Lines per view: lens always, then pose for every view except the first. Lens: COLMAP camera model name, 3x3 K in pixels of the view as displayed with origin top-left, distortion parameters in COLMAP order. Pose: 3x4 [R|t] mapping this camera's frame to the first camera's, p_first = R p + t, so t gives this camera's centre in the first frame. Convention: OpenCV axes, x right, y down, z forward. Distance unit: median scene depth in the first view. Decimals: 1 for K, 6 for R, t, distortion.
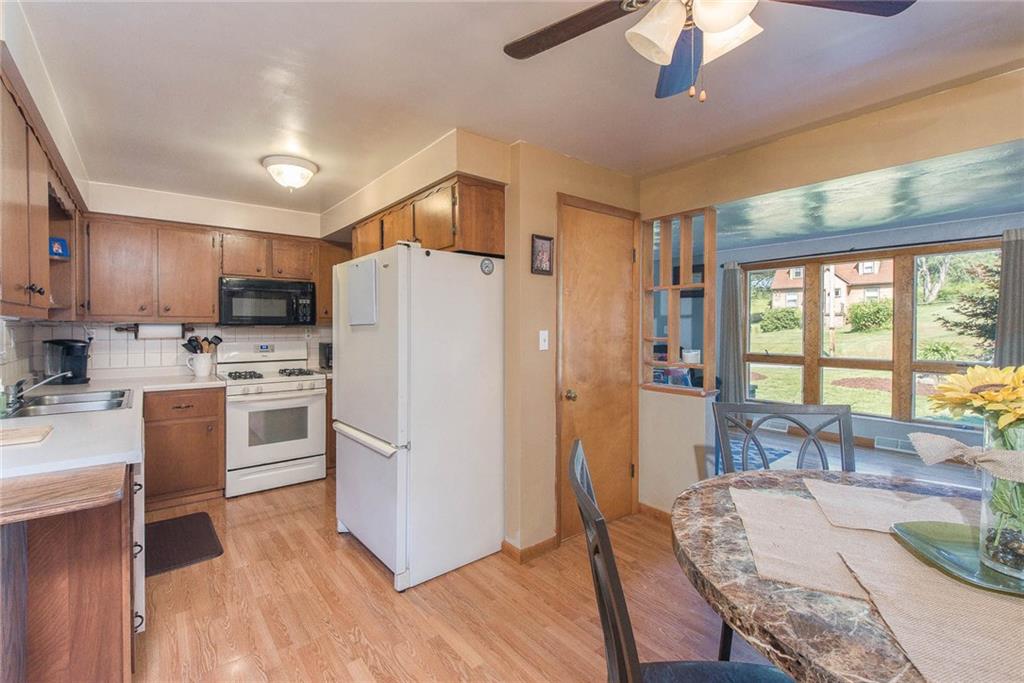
lens RADIAL K [[409.5, 0, 498.7], [0, 409.5, 324.6], [0, 0, 1]] dist [-0.001284, -0.000305]
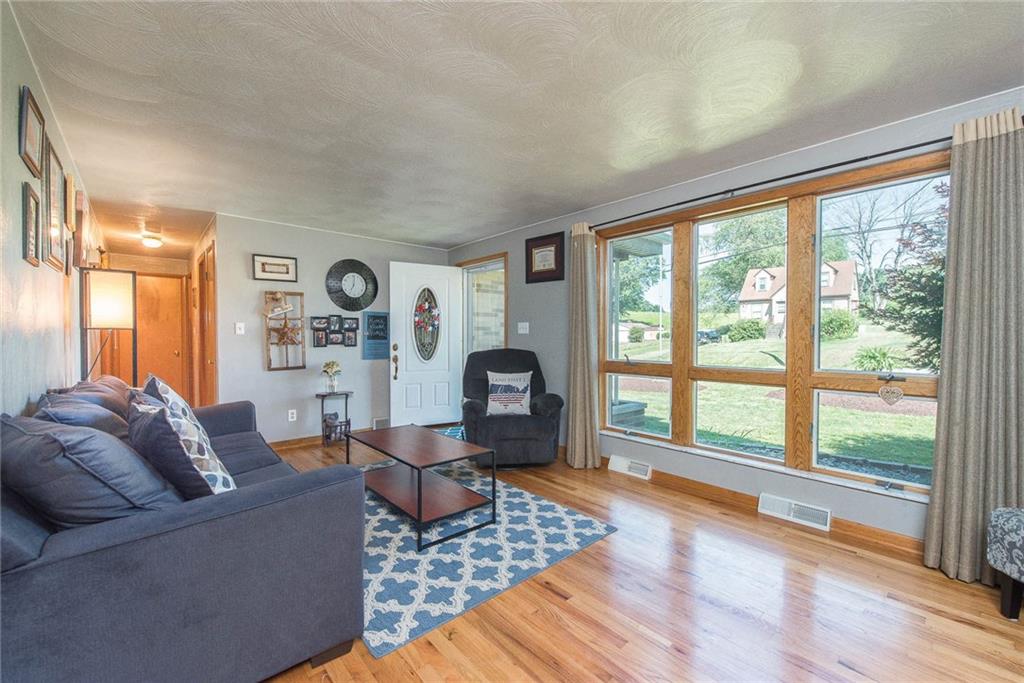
lens RADIAL K [[419.3, 0, 511.2], [0, 419.3, 335.7], [0, 0, 1]] dist [0.001396, -0.000271]
pose [[0.995517, -0.000227, 0.094577, 0.431741], [-0.000035, 0.999996, 0.002774, 0.030078], [-0.094578, -0.002765, 0.995514, 0.360977]]
